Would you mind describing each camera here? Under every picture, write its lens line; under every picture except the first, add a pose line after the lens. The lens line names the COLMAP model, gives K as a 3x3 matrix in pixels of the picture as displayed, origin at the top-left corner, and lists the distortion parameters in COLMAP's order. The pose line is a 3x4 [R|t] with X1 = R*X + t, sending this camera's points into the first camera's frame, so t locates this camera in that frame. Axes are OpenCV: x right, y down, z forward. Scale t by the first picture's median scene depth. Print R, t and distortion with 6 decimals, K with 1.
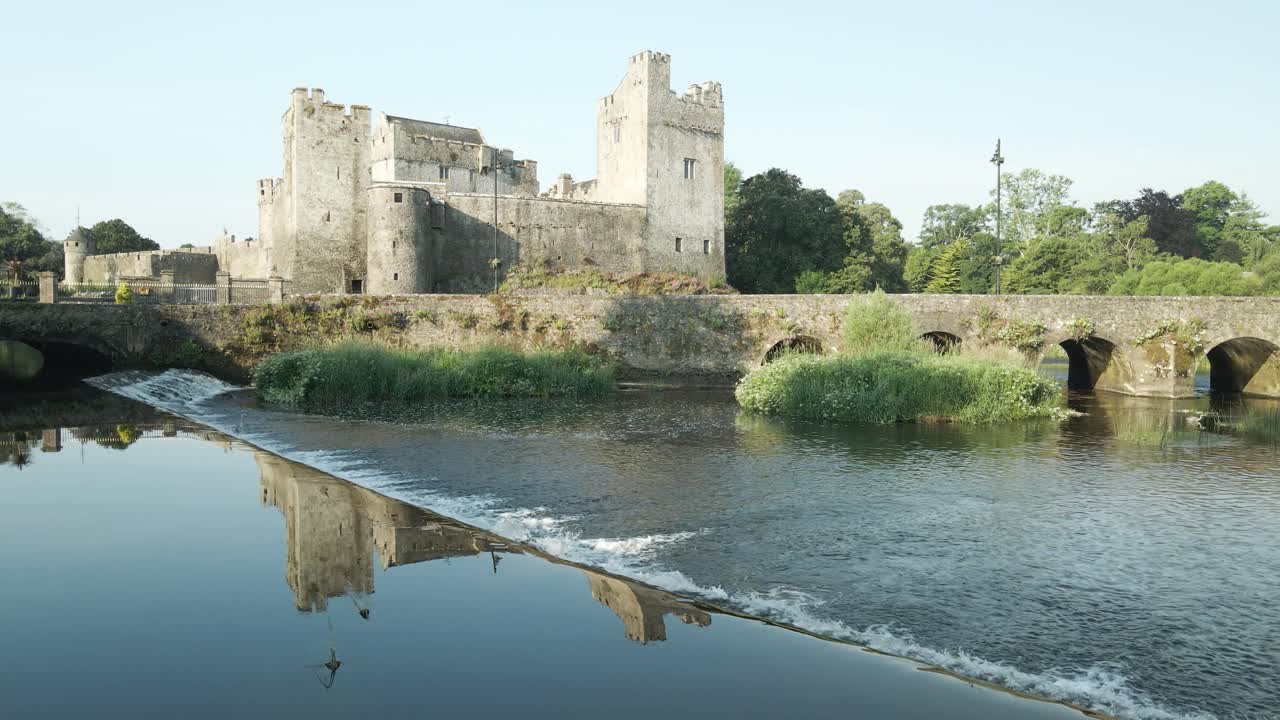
lens RADIAL K [[956.6, 0, 640.0], [0, 956.6, 360.0], [0, 0, 1]] dist [-0.010925, 0.048856]
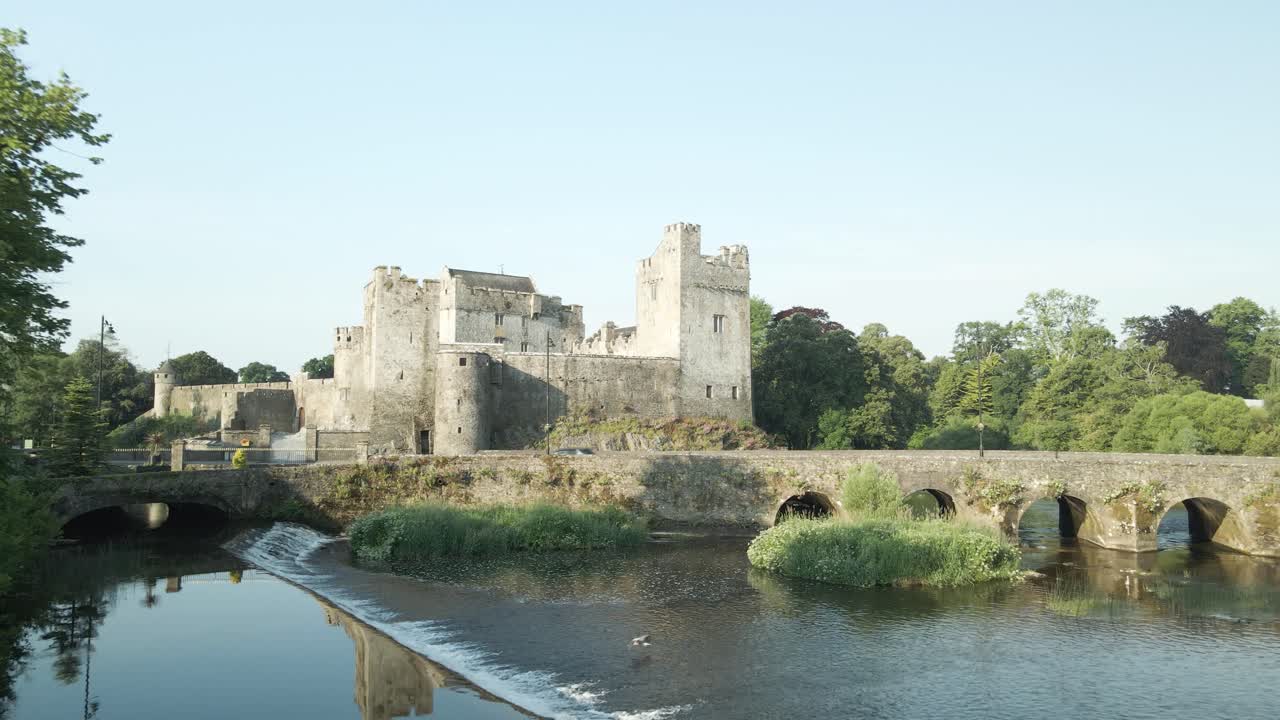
lens RADIAL K [[956.6, 0, 640.0], [0, 956.6, 360.0], [0, 0, 1]] dist [-0.010925, 0.048856]
pose [[0.998928, -0.004686, -0.046046, 0.012763], [-0.000080, 0.994685, -0.102963, -0.047996], [0.046284, 0.102857, 0.993619, -0.126909]]
